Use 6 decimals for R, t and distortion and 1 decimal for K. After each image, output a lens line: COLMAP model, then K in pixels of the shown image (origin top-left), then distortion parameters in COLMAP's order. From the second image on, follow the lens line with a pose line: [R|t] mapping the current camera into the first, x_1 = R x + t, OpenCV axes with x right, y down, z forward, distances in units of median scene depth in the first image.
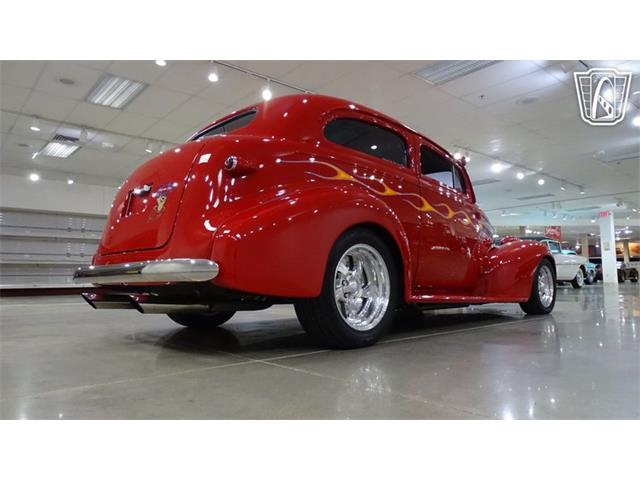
lens RADIAL K [[451.0, 0, 320.0], [0, 451.0, 240.0], [0, 0, 1]] dist [0.002462, -0.004196]
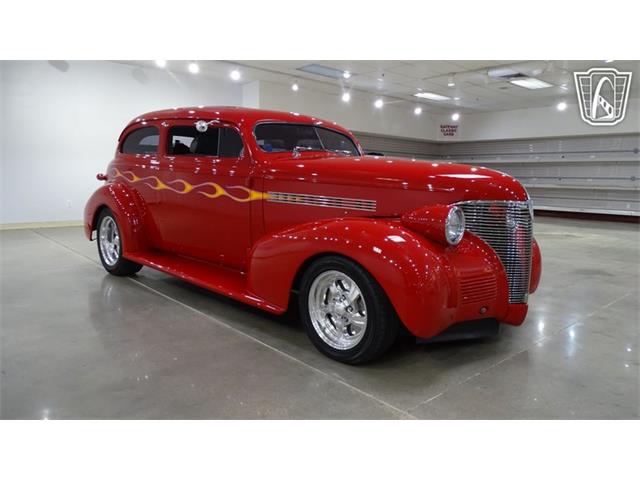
lens RADIAL K [[446.5, 0, 320.0], [0, 446.5, 240.0], [0, 0, 1]] dist [-0.000120, -0.000679]
pose [[0.019063, 0.147754, -0.988840, 0.983520], [0.063229, 0.986862, 0.148677, -0.056167], [0.997817, -0.065358, 0.009471, 0.973503]]
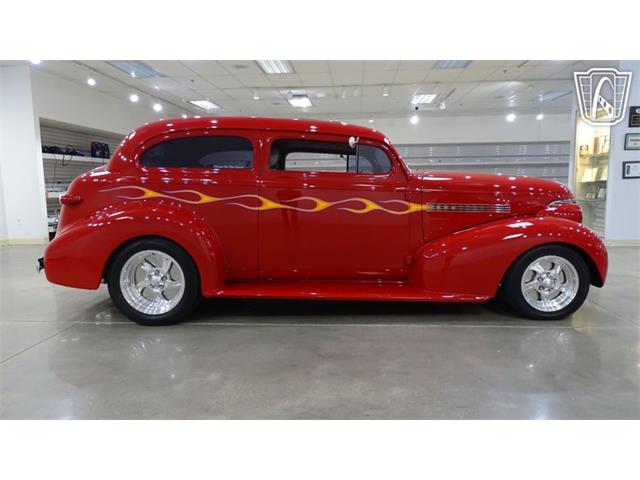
lens RADIAL K [[451.0, 0, 320.0], [0, 451.0, 240.0], [0, 0, 1]] dist [0.002462, -0.004196]
pose [[0.704109, 0.091333, -0.704193, 0.738499], [0.064152, 0.979457, 0.191178, -0.129739], [0.707188, -0.179785, 0.683785, 0.252536]]
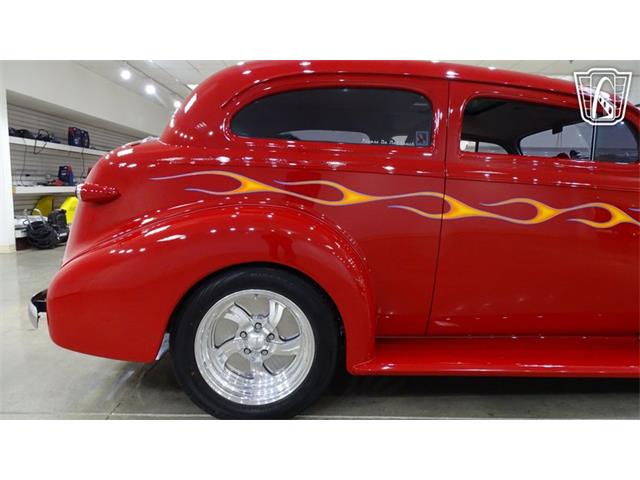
lens RADIAL K [[452.5, 0, 320.0], [0, 452.5, 240.0], [0, 0, 1]] dist [-0.001127, -0.007174]
pose [[0.754664, 0.096922, -0.648914, 0.340536], [0.032384, 0.982321, 0.184382, -0.106079], [0.655312, -0.160160, 0.738183, 0.304427]]
